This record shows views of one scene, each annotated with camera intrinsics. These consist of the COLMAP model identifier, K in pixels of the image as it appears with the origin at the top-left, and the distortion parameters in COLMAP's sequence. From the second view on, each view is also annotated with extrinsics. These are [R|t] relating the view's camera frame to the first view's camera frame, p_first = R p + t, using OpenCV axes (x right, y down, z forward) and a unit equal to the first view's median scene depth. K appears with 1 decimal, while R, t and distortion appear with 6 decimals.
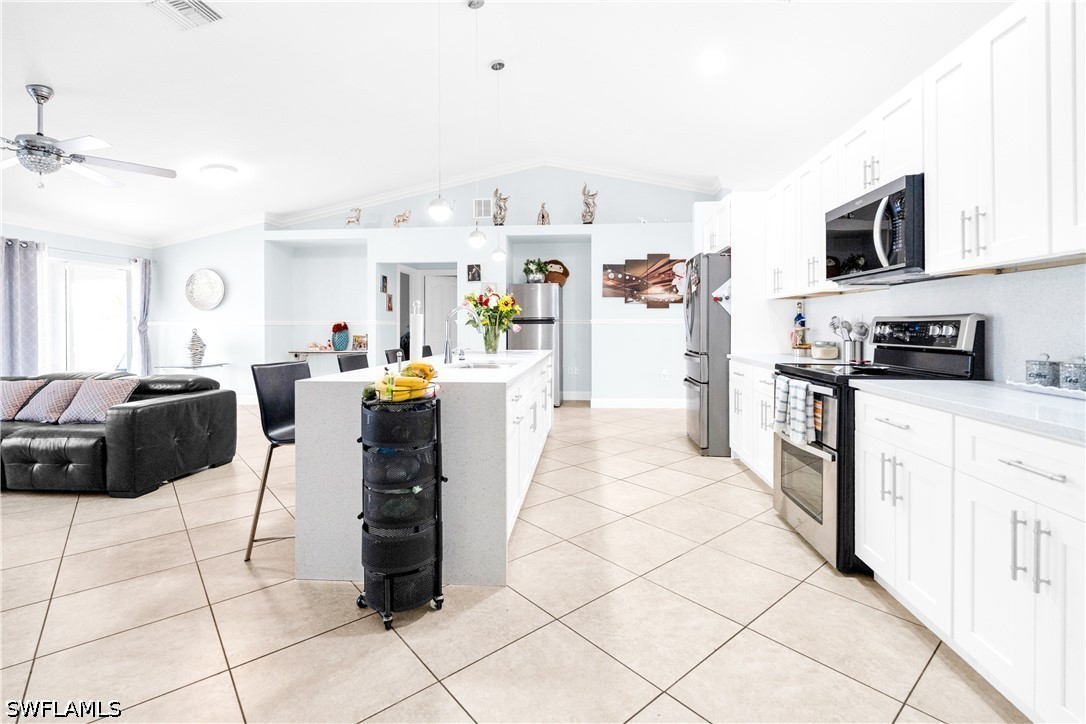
lens RADIAL K [[498.0, 0, 552.2], [0, 498.0, 322.6], [0, 0, 1]] dist [-0.003184, -0.000567]
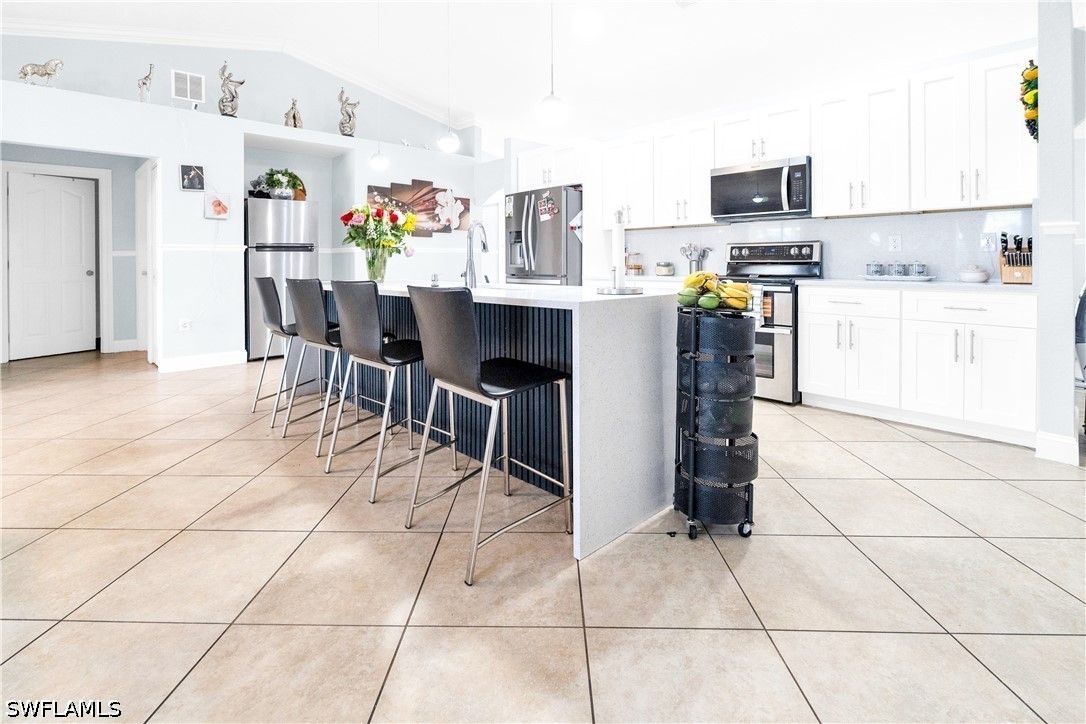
lens RADIAL K [[516.9, 0, 531.2], [0, 516.9, 257.1], [0, 0, 1]] dist [-0.001584, 0.000267]
pose [[0.674074, 0.004859, 0.738647, -0.609873], [-0.000102, 0.999979, -0.006484, 0.026830], [-0.738663, 0.004296, 0.674061, 0.270013]]
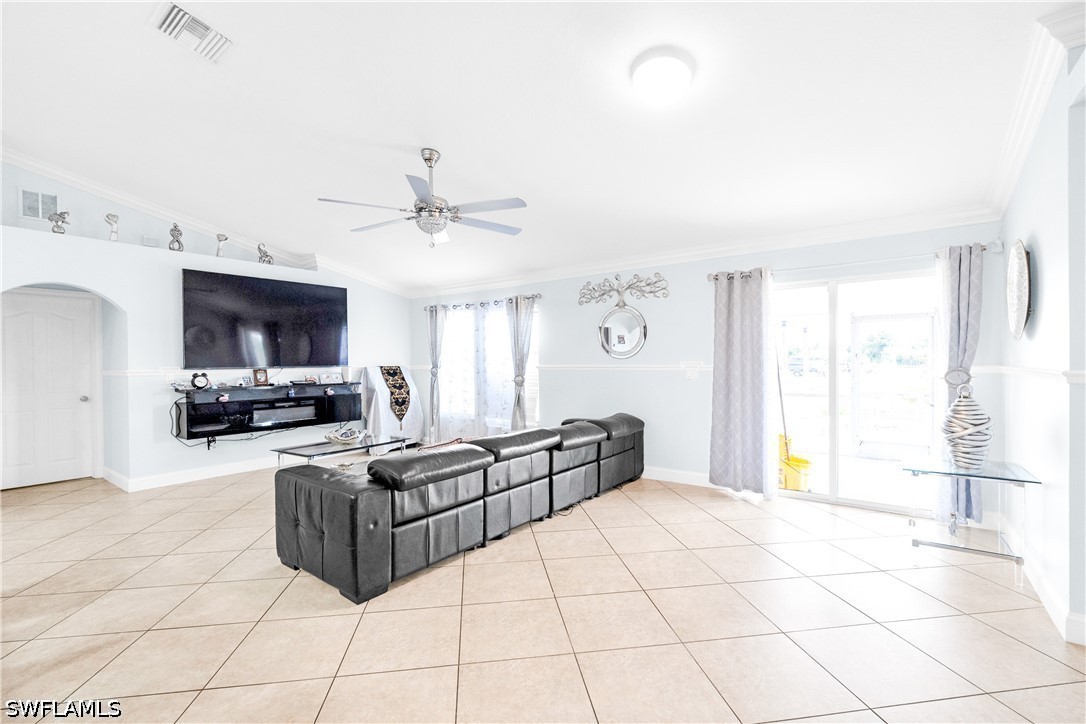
lens RADIAL K [[481.0, 0, 543.0], [0, 481.0, 362.0], [0, 0, 1]] dist [-0.002089, -0.000415]
pose [[-0.539872, 0.013512, -0.841638, -0.260884], [0.016856, 0.999844, 0.005240, -0.027304], [0.841578, -0.011358, -0.540016, 1.500429]]
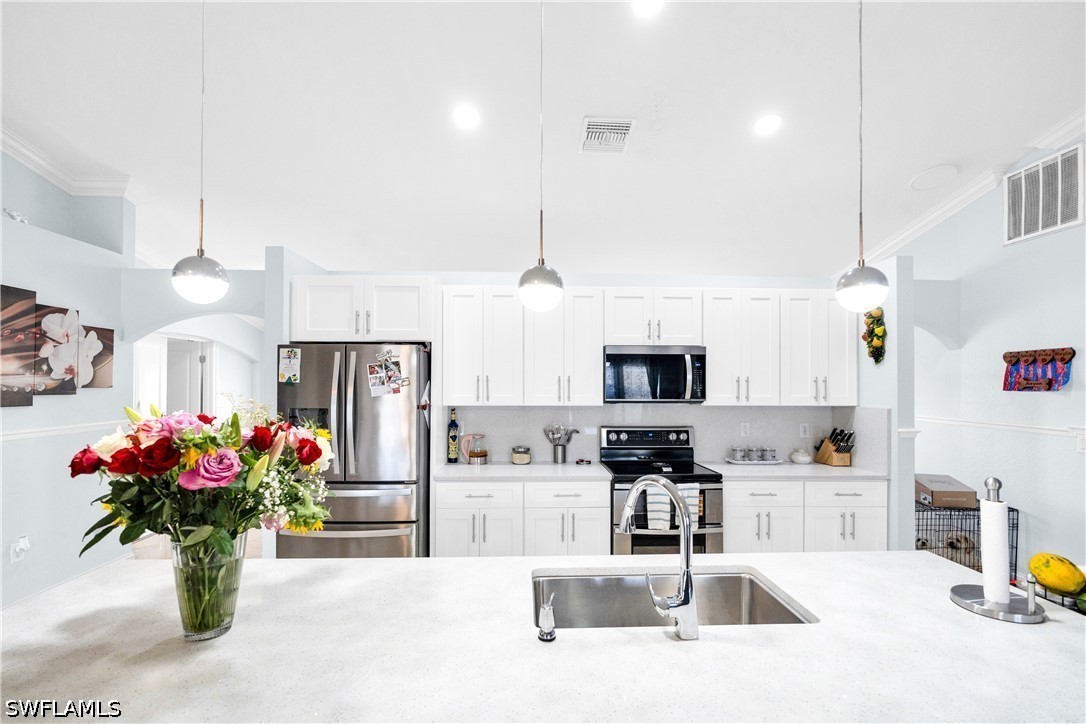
lens RADIAL K [[486.5, 0, 541.0], [0, 486.5, 380.9], [0, 0, 1]] dist [-0.002659, -0.000638]
pose [[-0.117232, 0.008675, 0.993067, -0.443074], [-0.009476, 0.999907, -0.009854, -0.083224], [-0.993059, -0.010566, -0.117139, 0.907575]]
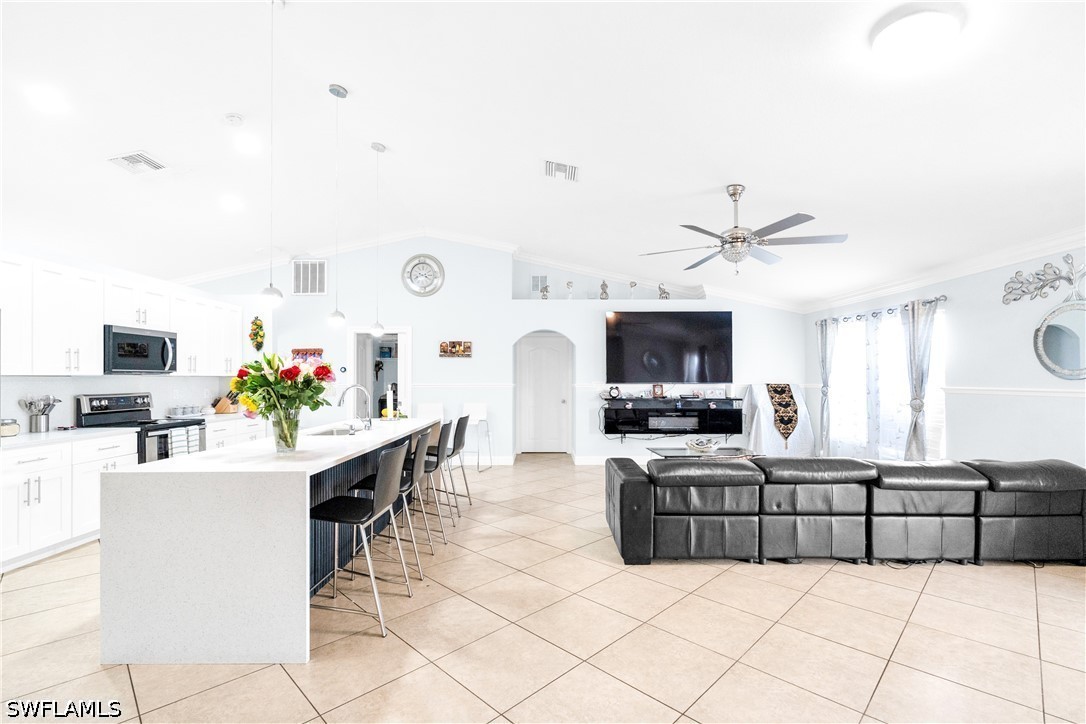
lens RADIAL K [[483.5, 0, 542.6], [0, 483.5, 373.1], [0, 0, 1]] dist [-0.001823, -0.000034]
pose [[-0.997339, 0.006405, -0.072622, -0.443567], [0.007502, 0.999862, -0.014845, -0.031745], [0.072517, -0.015350, -0.997249, 1.771904]]
